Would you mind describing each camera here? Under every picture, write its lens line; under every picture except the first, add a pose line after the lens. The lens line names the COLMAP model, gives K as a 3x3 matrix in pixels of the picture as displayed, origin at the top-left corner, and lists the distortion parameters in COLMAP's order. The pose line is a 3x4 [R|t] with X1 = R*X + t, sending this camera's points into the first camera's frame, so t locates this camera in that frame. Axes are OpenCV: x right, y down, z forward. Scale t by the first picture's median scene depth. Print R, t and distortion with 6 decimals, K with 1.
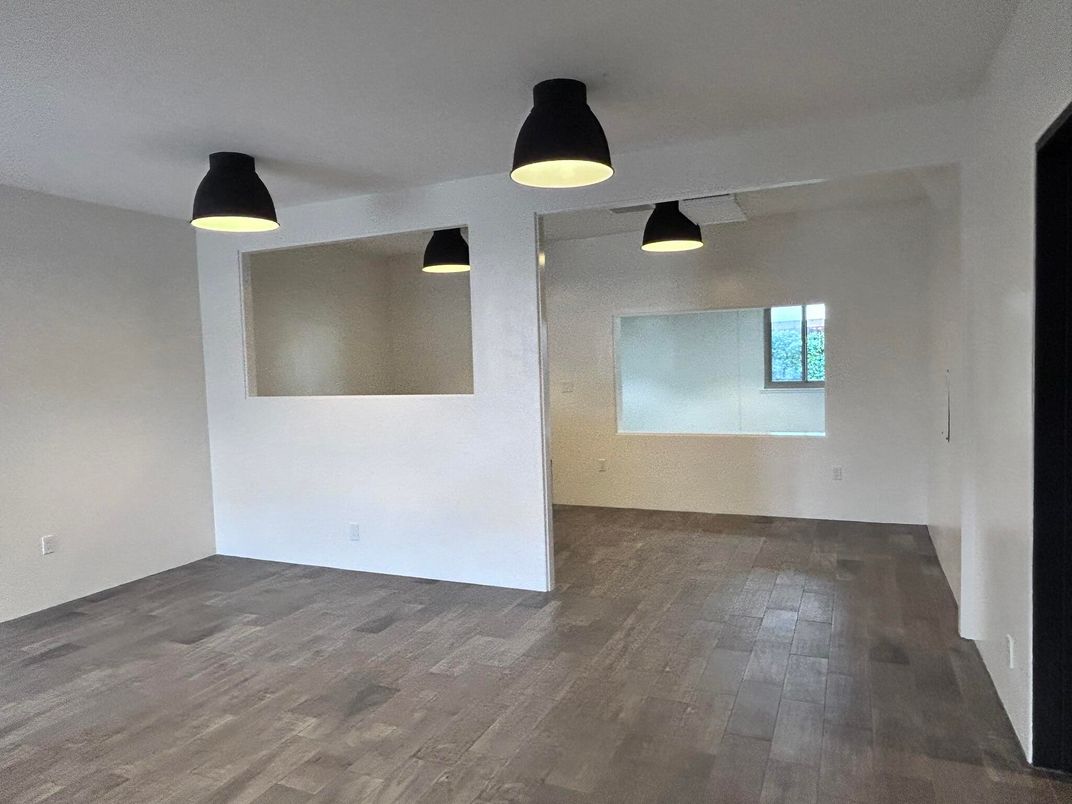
lens RADIAL K [[718.3, 0, 535.5], [0, 718.3, 401.9], [0, 0, 1]] dist [-0.004549, 0.006676]
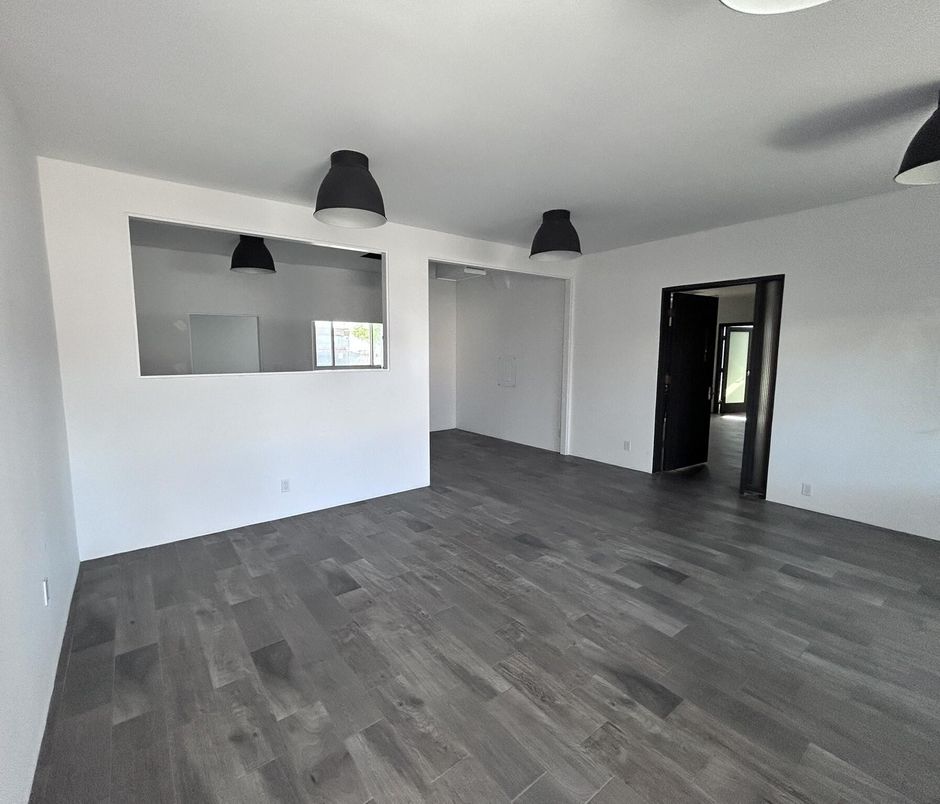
lens RADIAL K [[437.0, 0, 470.1], [0, 437.0, 403.1], [0, 0, 1]] dist [0.000701, -0.000235]
pose [[0.465851, -0.068213, 0.882230, -0.966241], [0.035133, 0.997664, 0.058586, 0.024379], [-0.884165, 0.003702, 0.467159, 0.535342]]
